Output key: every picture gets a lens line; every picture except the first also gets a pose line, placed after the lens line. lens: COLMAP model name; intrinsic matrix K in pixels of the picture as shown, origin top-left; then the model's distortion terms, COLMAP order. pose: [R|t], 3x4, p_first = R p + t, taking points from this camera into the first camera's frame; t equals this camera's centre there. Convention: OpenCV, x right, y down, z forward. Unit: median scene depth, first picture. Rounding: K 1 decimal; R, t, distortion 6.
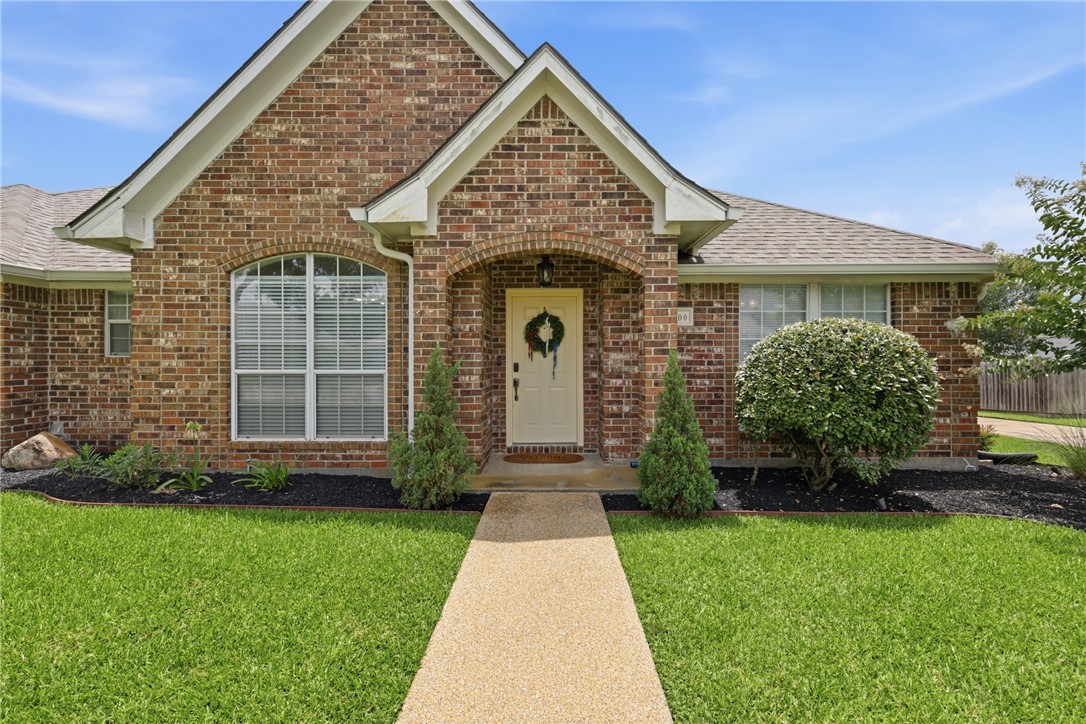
lens RADIAL K [[467.3, 0, 543.0], [0, 467.3, 362.0], [0, 0, 1]] dist [0.000796, 0.000134]
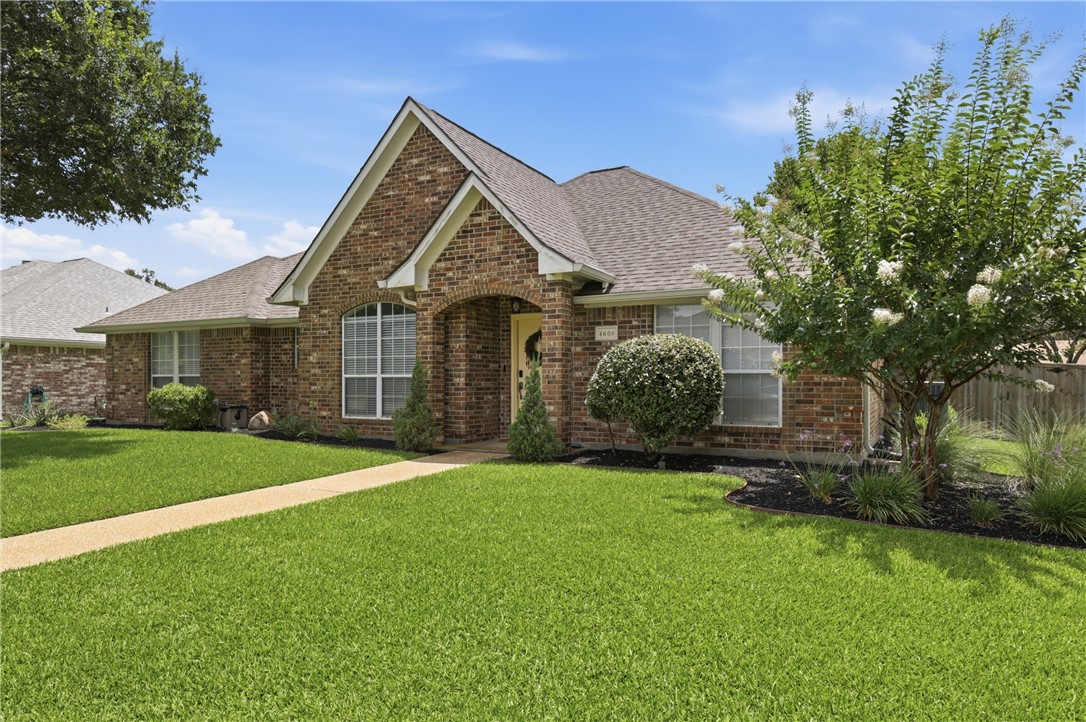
lens RADIAL K [[652.0, 0, 544.1], [0, 652.0, 376.1], [0, 0, 1]] dist [-0.002860, -0.000897]
pose [[0.887457, -0.002322, -0.460886, 1.046720], [-0.001133, 0.999973, -0.007220, 0.037609], [0.460890, 0.006929, 0.887430, -0.729798]]
